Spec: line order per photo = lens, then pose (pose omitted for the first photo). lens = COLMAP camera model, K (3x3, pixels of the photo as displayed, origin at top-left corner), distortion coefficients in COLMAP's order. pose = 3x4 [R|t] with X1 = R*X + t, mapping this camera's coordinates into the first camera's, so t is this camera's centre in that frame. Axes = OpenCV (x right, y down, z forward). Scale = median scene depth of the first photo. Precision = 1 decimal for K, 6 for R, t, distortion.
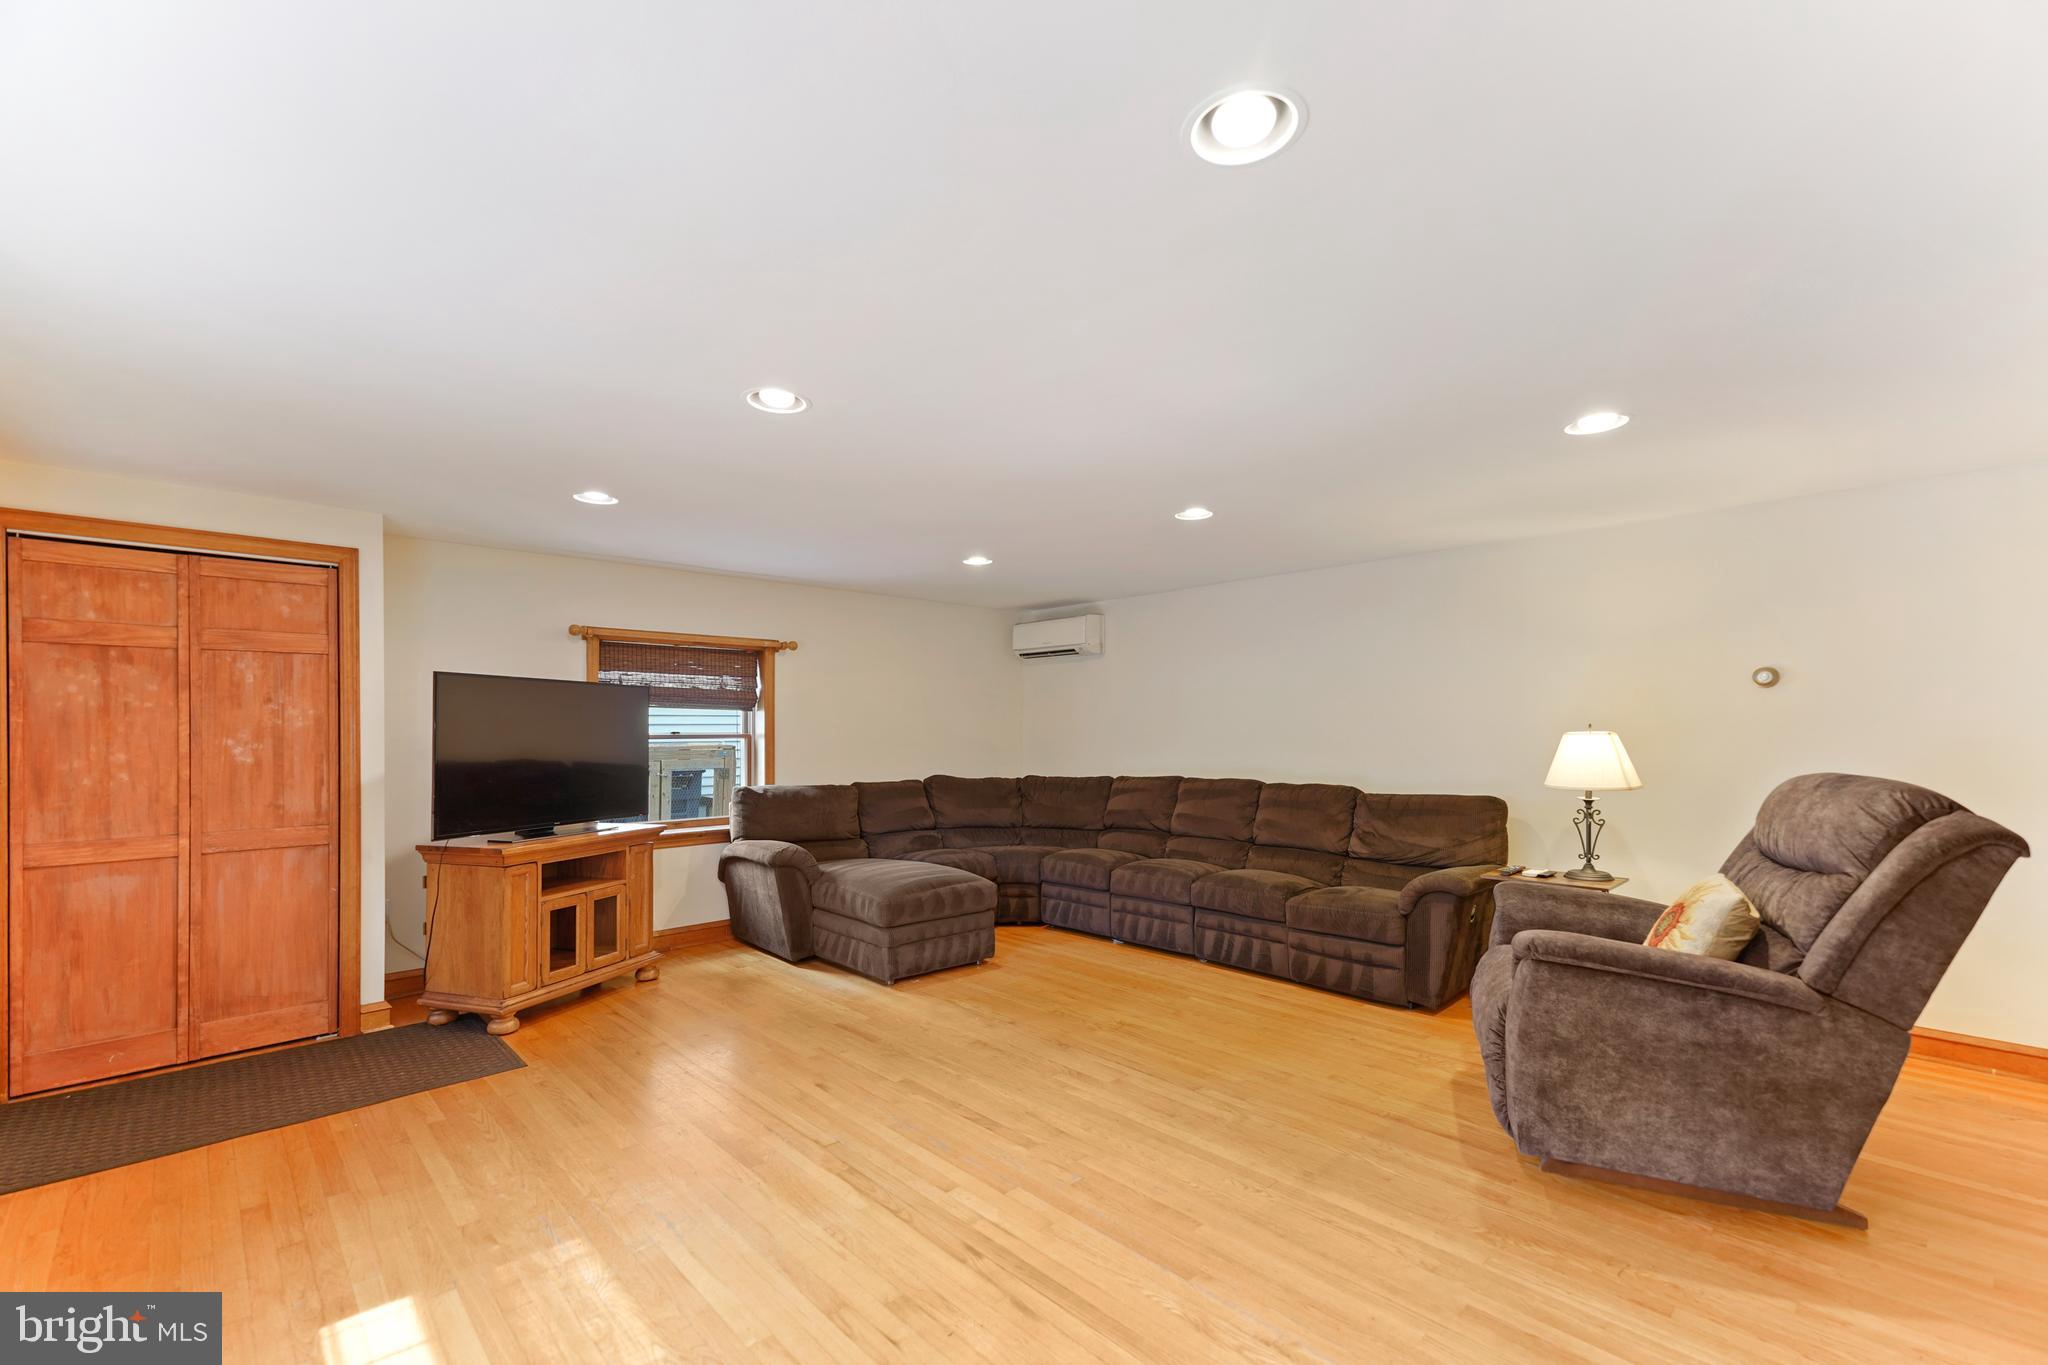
lens RADIAL K [[904.0, 0, 1007.3], [0, 904.0, 714.4], [0, 0, 1]] dist [0.018433, 0.001414]
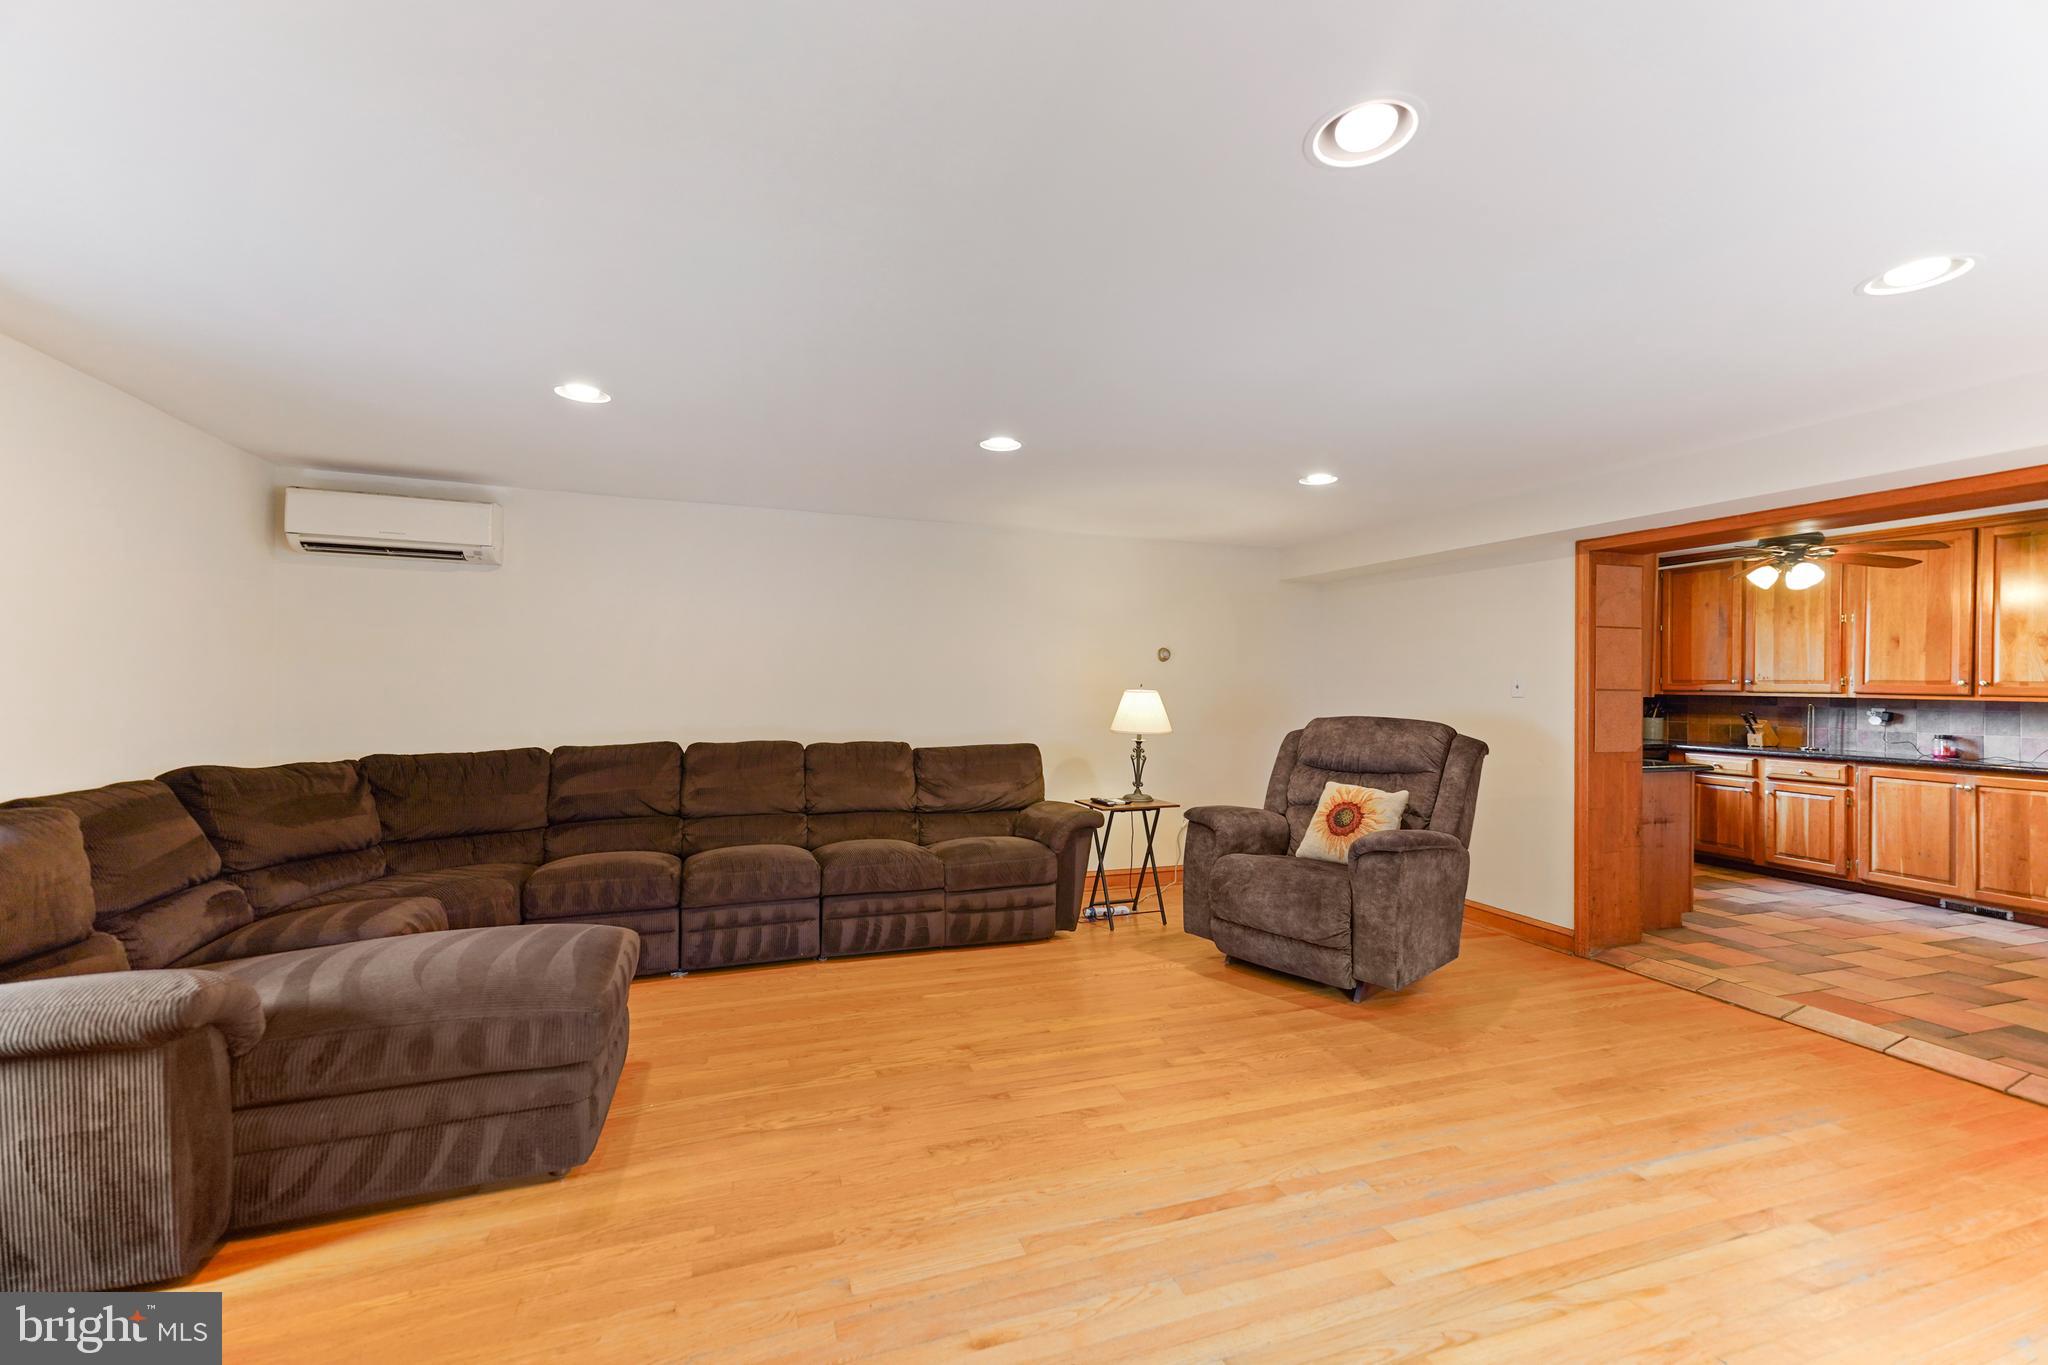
lens RADIAL K [[860.0, 0, 1033.0], [0, 860.0, 685.2], [0, 0, 1]] dist [0.018743, 0.006650]
pose [[0.368158, 0.009743, 0.929712, -0.499479], [-0.029820, 0.999554, 0.001334, 0.012966], [-0.929285, -0.028215, 0.368285, 0.584306]]
